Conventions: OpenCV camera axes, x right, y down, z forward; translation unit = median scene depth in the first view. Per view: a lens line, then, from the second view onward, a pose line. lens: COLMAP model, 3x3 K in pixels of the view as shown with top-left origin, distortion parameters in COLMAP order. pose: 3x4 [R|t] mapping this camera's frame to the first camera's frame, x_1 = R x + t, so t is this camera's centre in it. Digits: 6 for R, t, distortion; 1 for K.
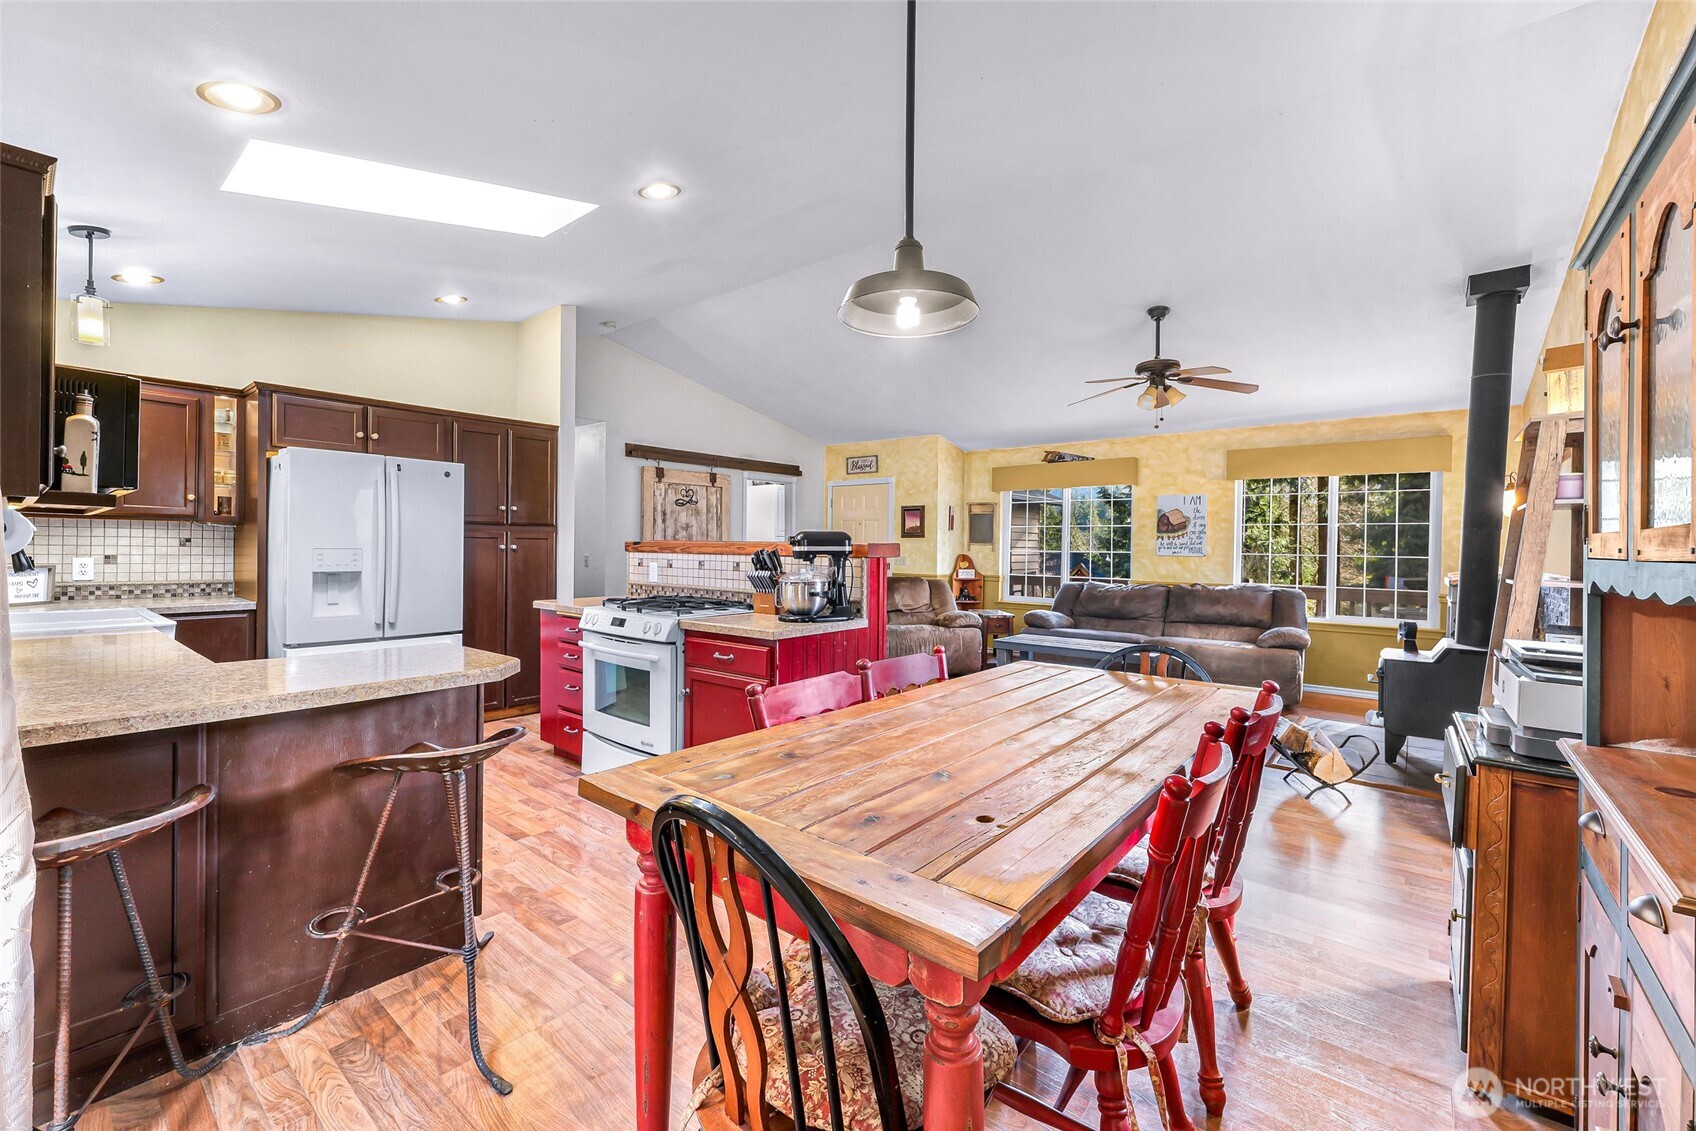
lens RADIAL K [[679.4, 0, 837.7], [0, 679.4, 553.1], [0, 0, 1]] dist [-0.002335, 0.000179]
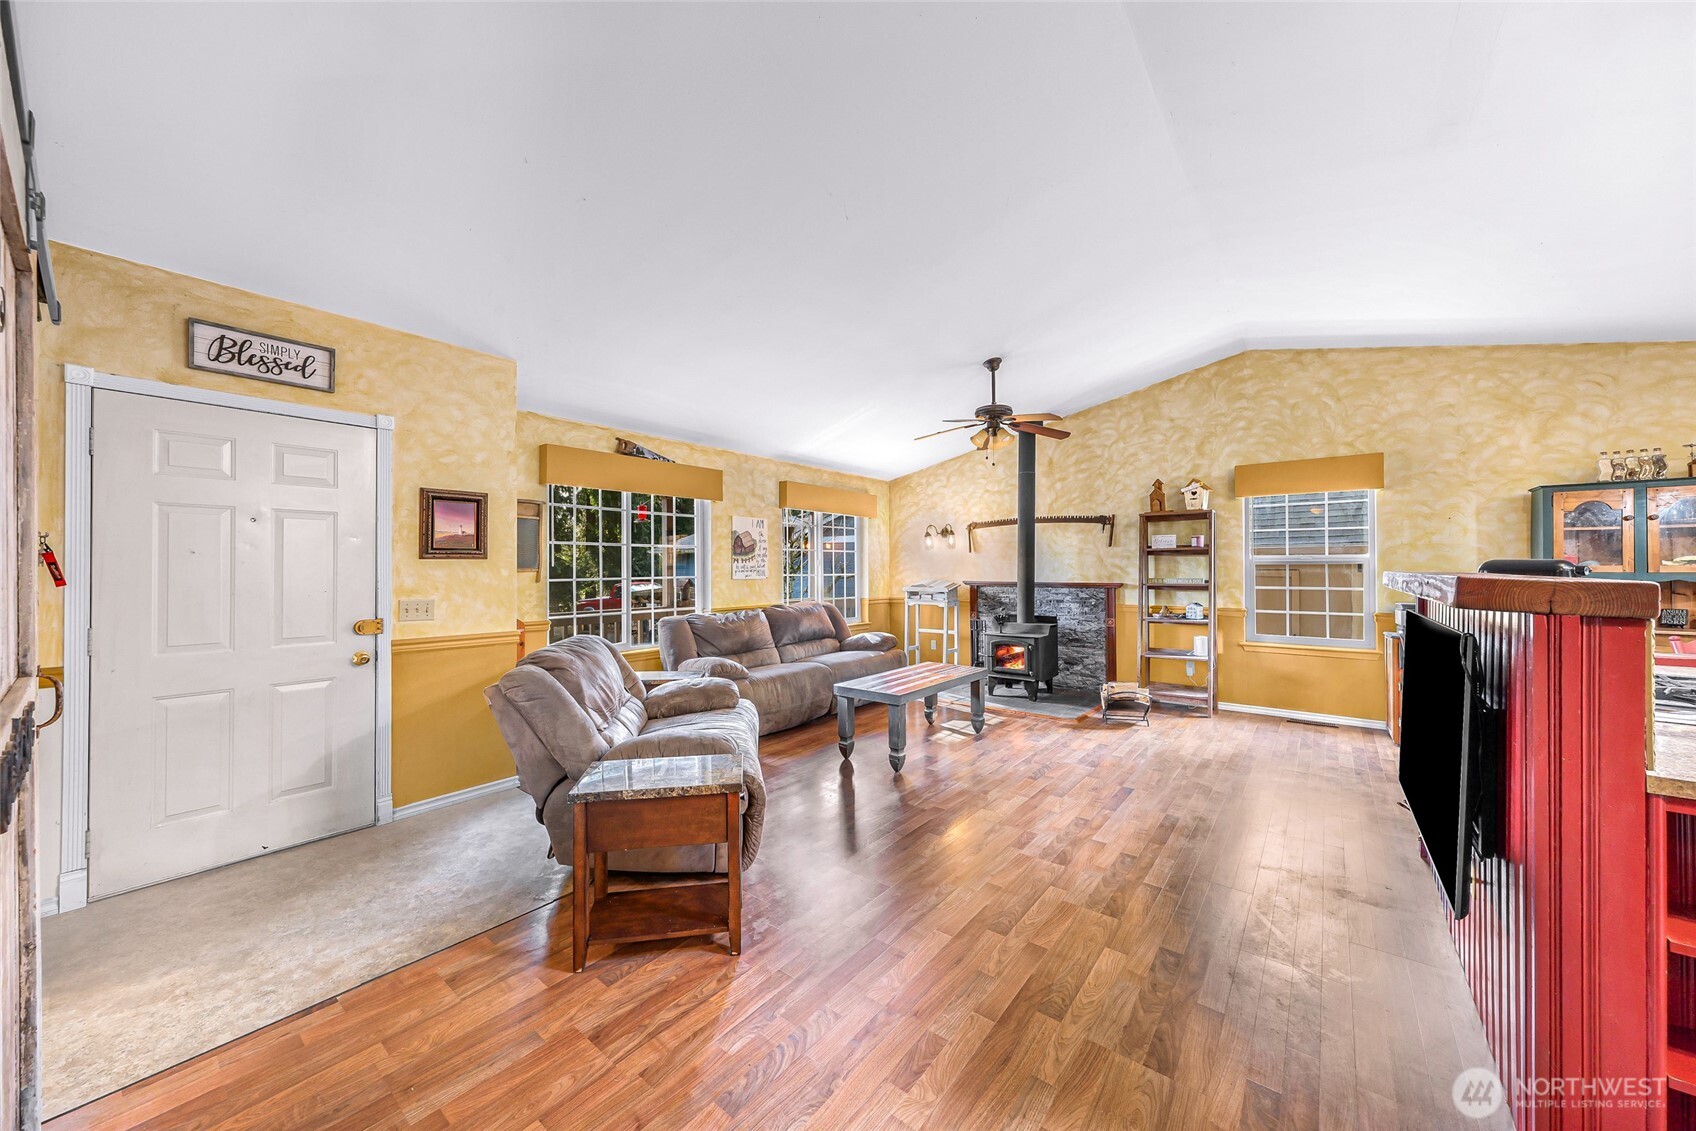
lens RADIAL K [[603.4, 0, 835.5], [0, 603.4, 563.8], [0, 0, 1]] dist [-0.003276, 0.000445]
pose [[-0.007441, -0.004242, 0.999963, -0.362773], [0.015582, 0.999869, 0.004357, -0.019835], [-0.999851, 0.015614, -0.007374, 0.872099]]
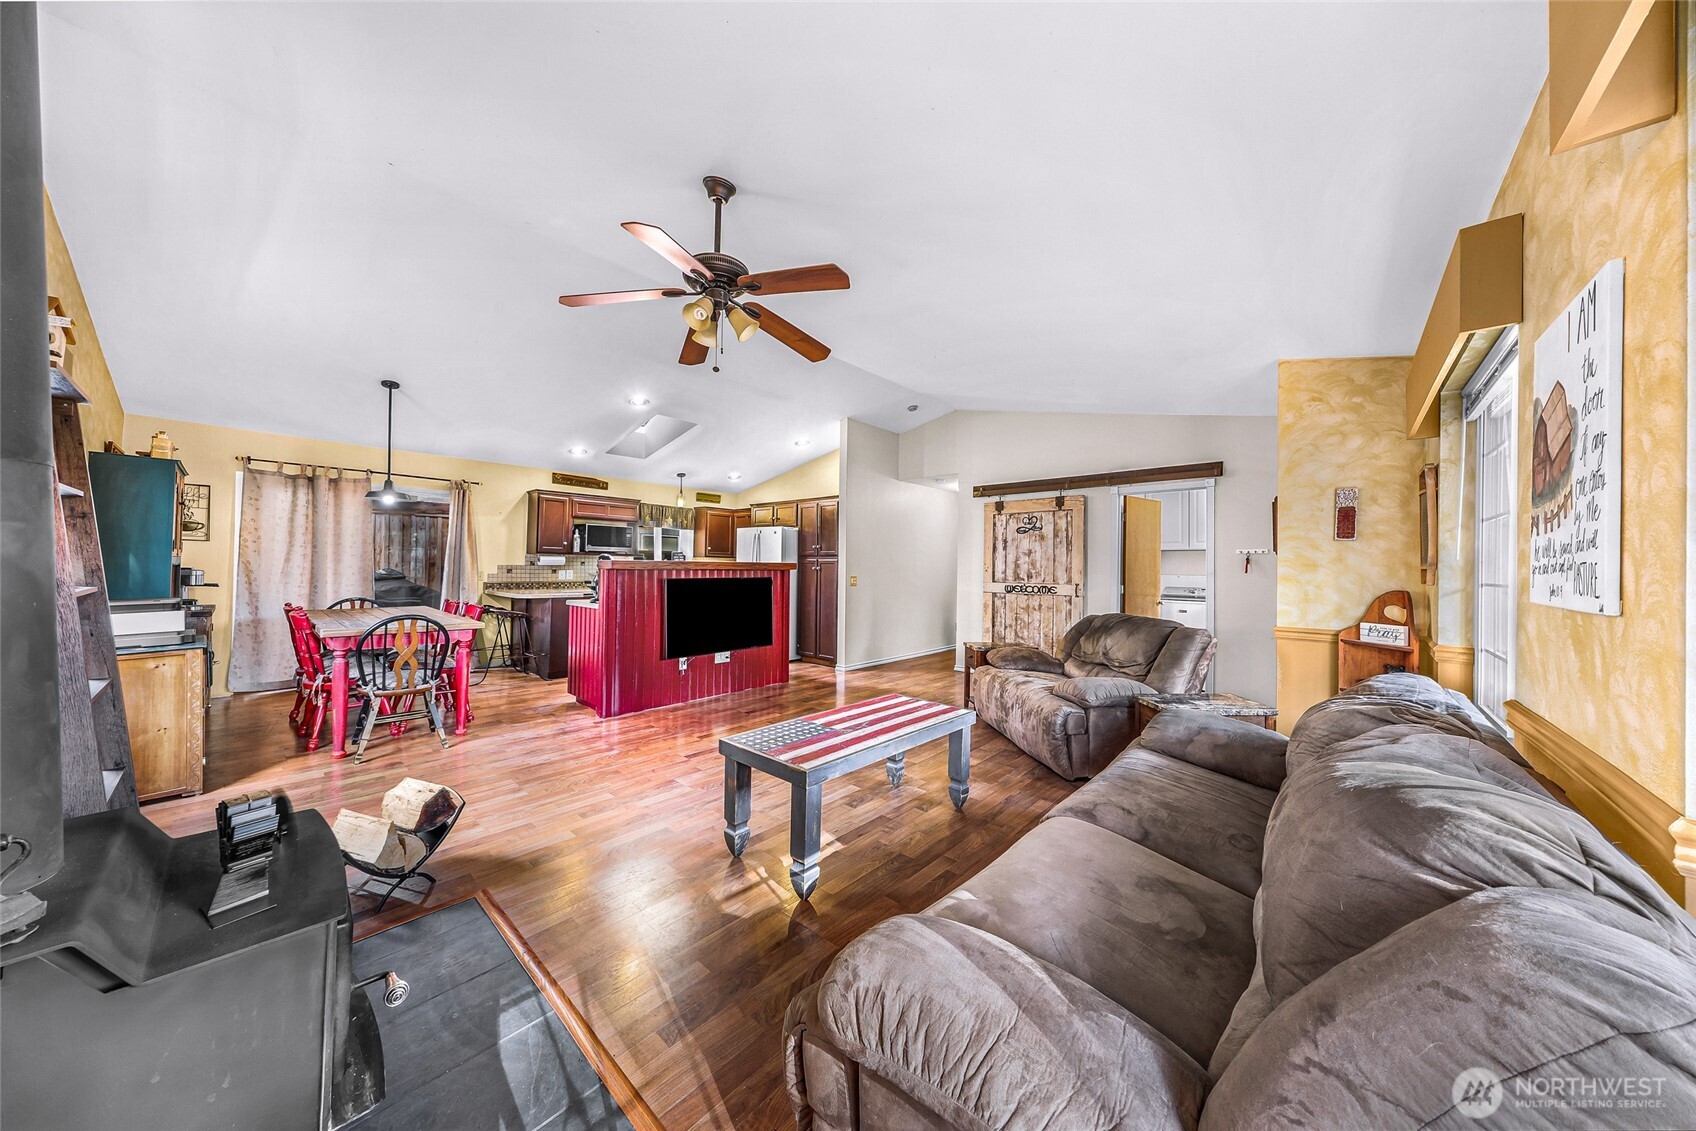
lens RADIAL K [[546.0, 0, 848.1], [0, 546.0, 563.0], [0, 0, 1]] dist [-0.000587, -0.000049]
pose [[-0.027637, -0.018168, -0.999453, 0.663234], [-0.026821, 0.999488, -0.017427, -0.000334], [0.999258, 0.026324, -0.028110, 0.781960]]
